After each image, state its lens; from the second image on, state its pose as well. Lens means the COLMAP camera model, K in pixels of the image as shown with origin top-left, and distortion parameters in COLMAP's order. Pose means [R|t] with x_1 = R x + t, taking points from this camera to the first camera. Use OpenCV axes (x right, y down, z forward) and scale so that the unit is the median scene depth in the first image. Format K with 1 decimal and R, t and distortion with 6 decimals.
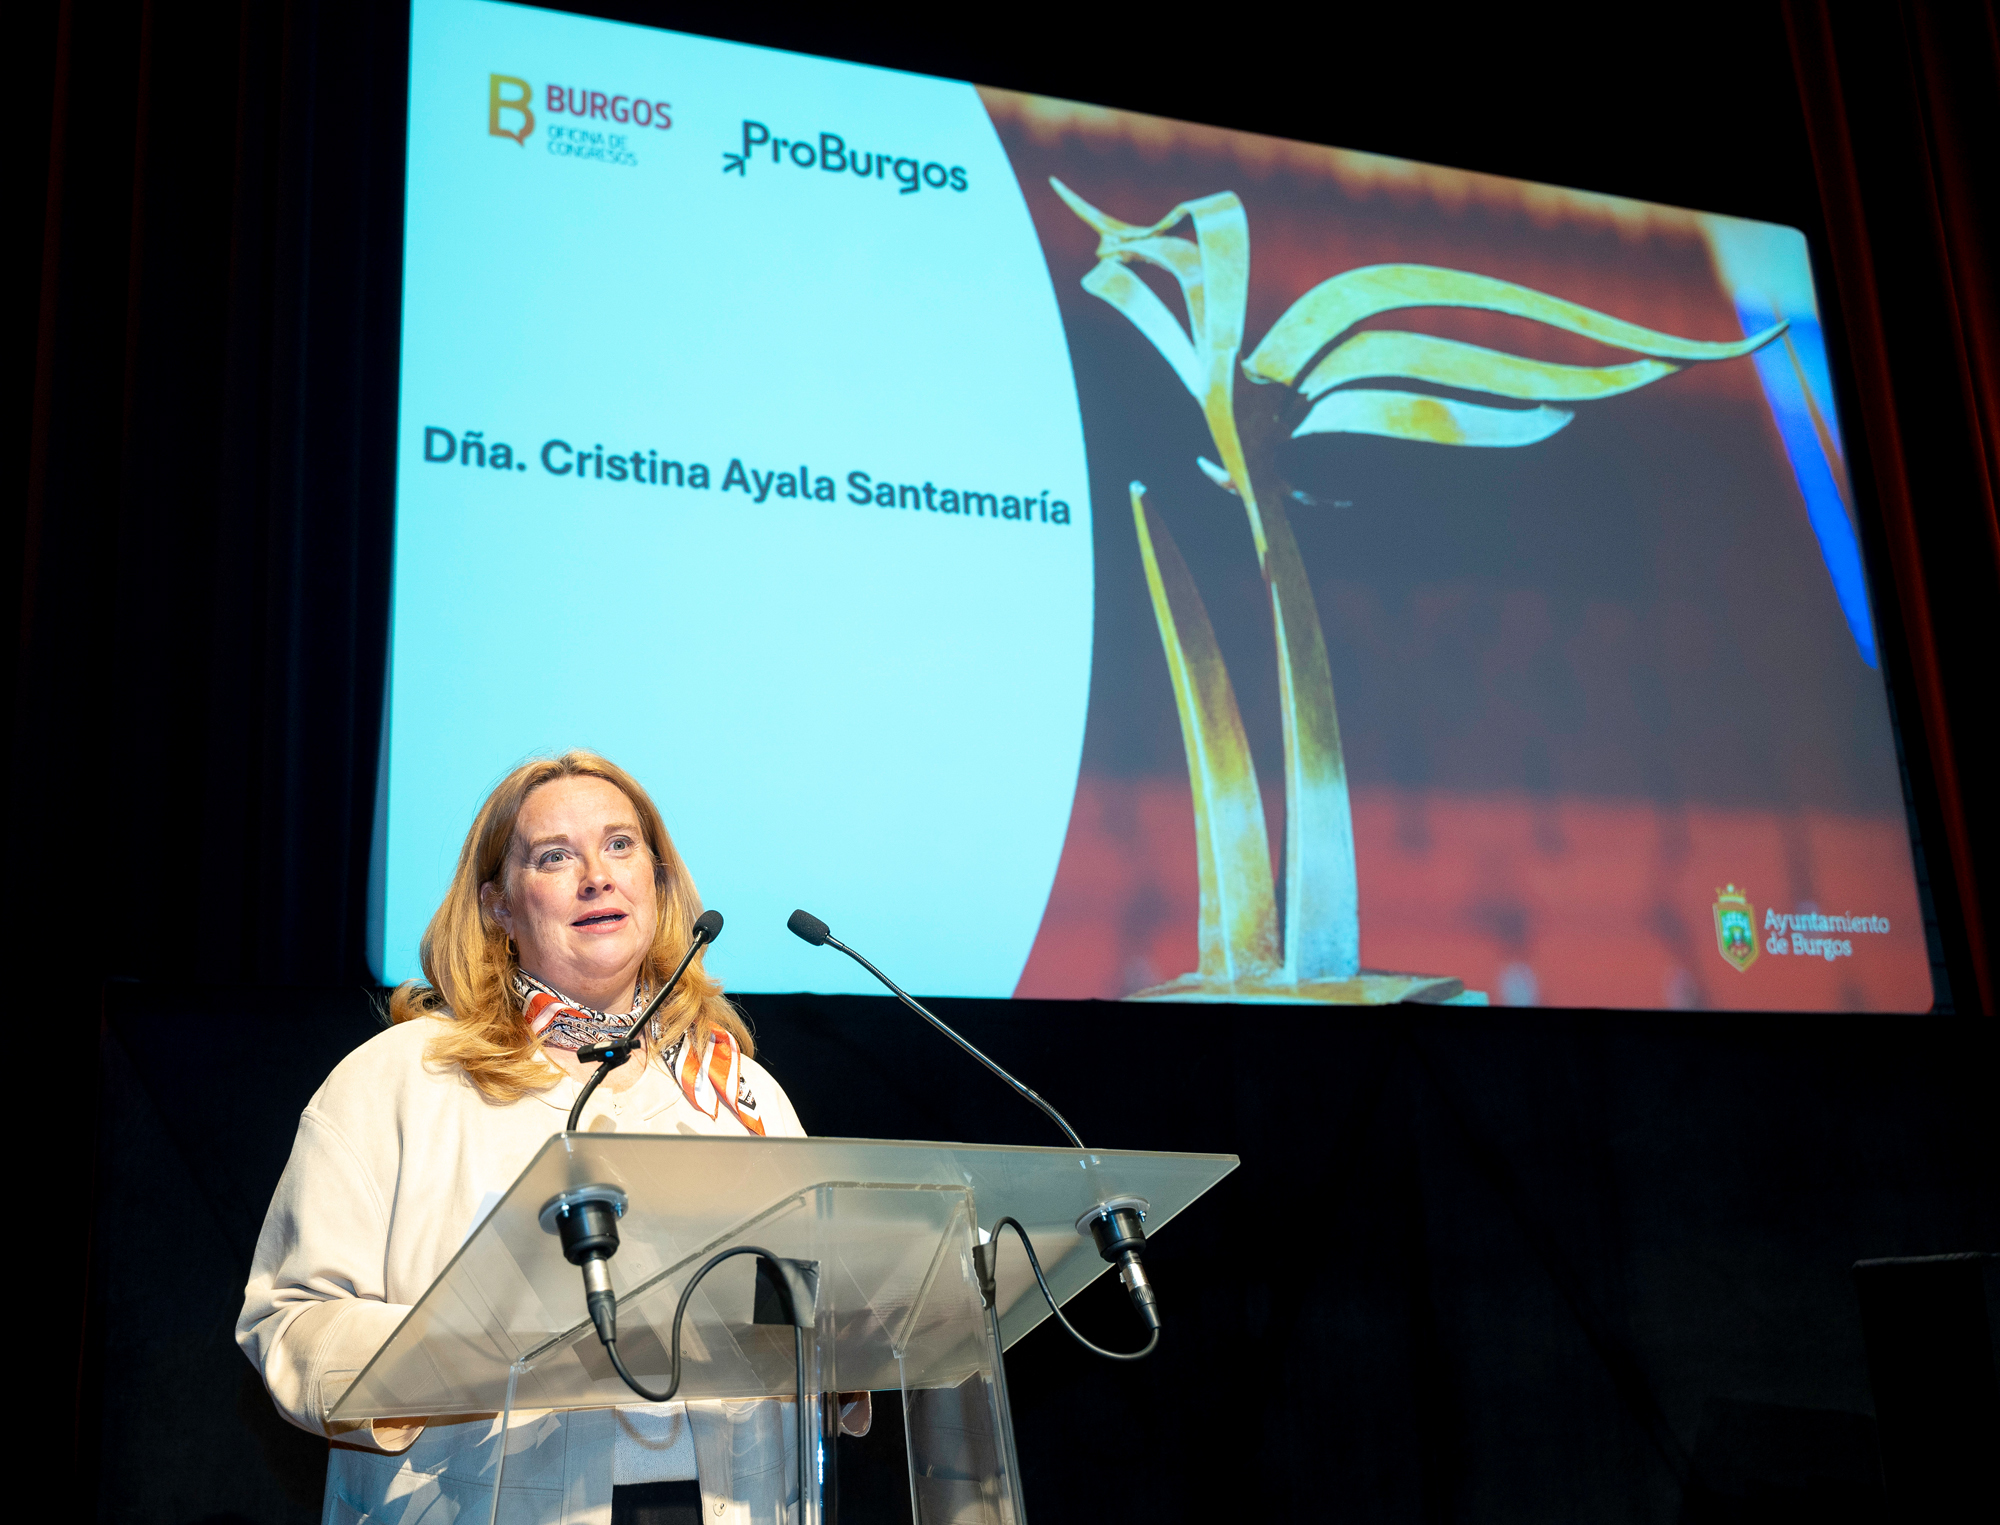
lens RADIAL K [[2120.4, 0, 856.9], [0, 2120.4, 770.7], [0, 0, 1]] dist [0.001196, -0.012250]
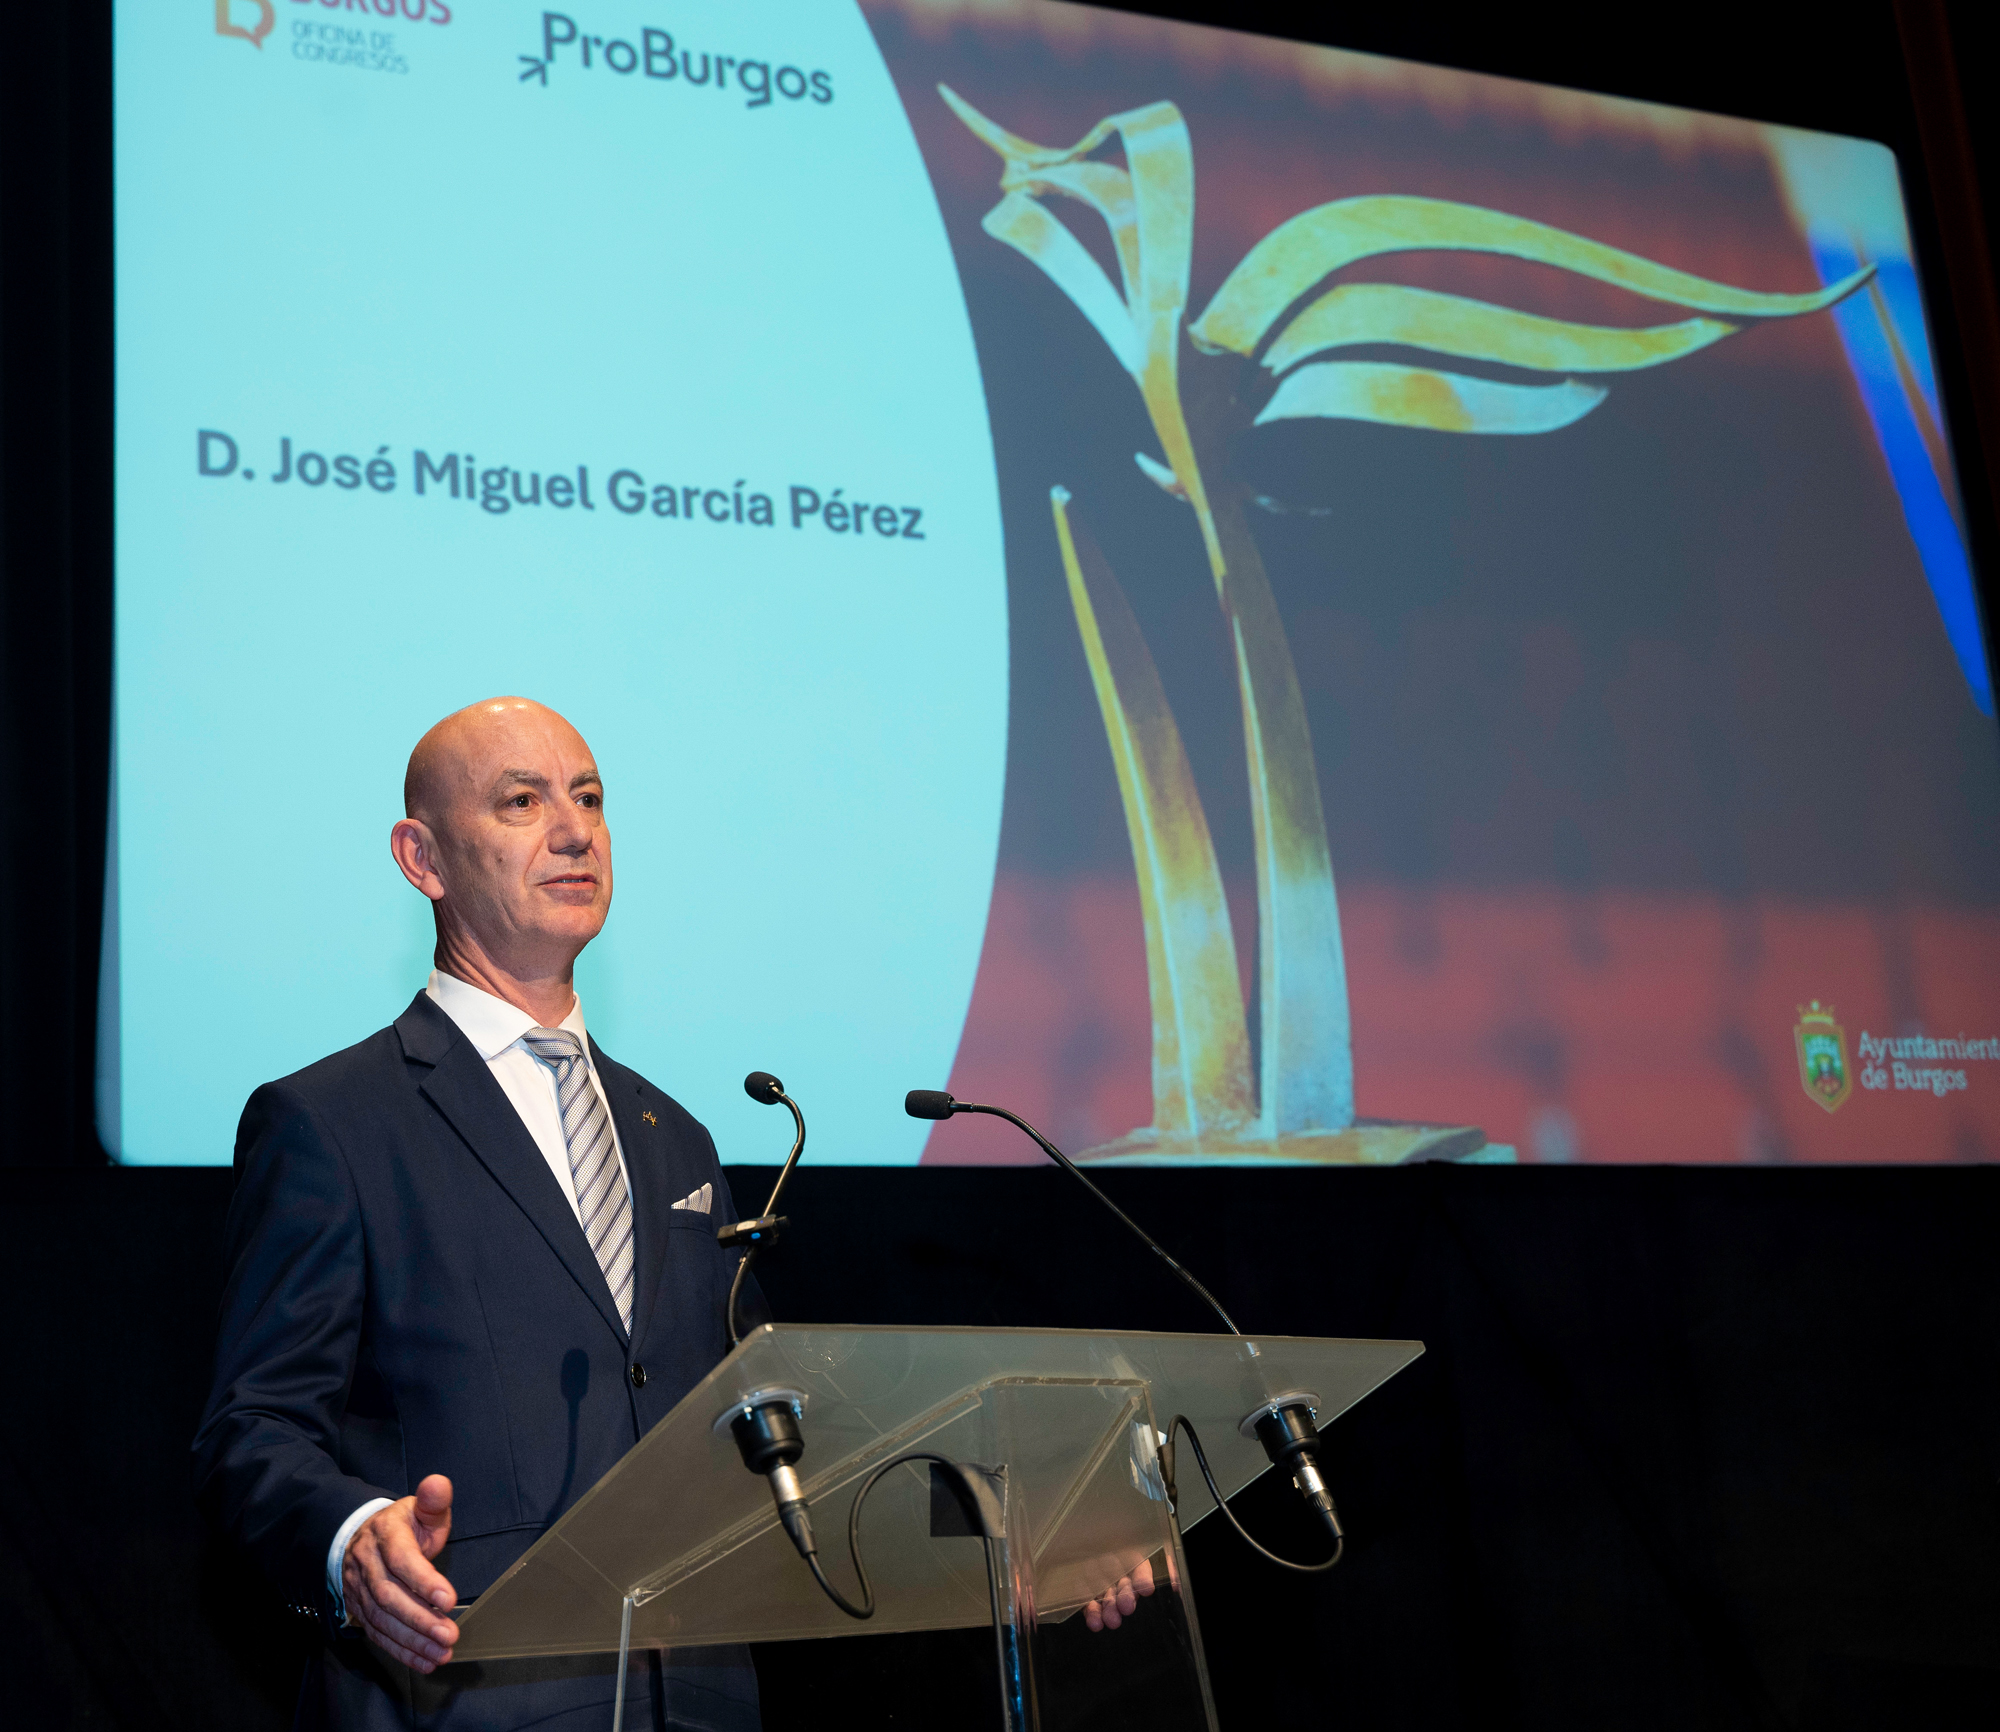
lens RADIAL K [[3036.7, 0, 687.4], [0, 3036.7, 867.4], [0, 0, 1]] dist [-0.000010, -0.012099]
pose [[0.998015, -0.011716, 0.061870, -0.070640], [0.011103, 0.999886, 0.010253, -0.011469], [-0.061983, -0.009545, 0.998032, -0.085065]]
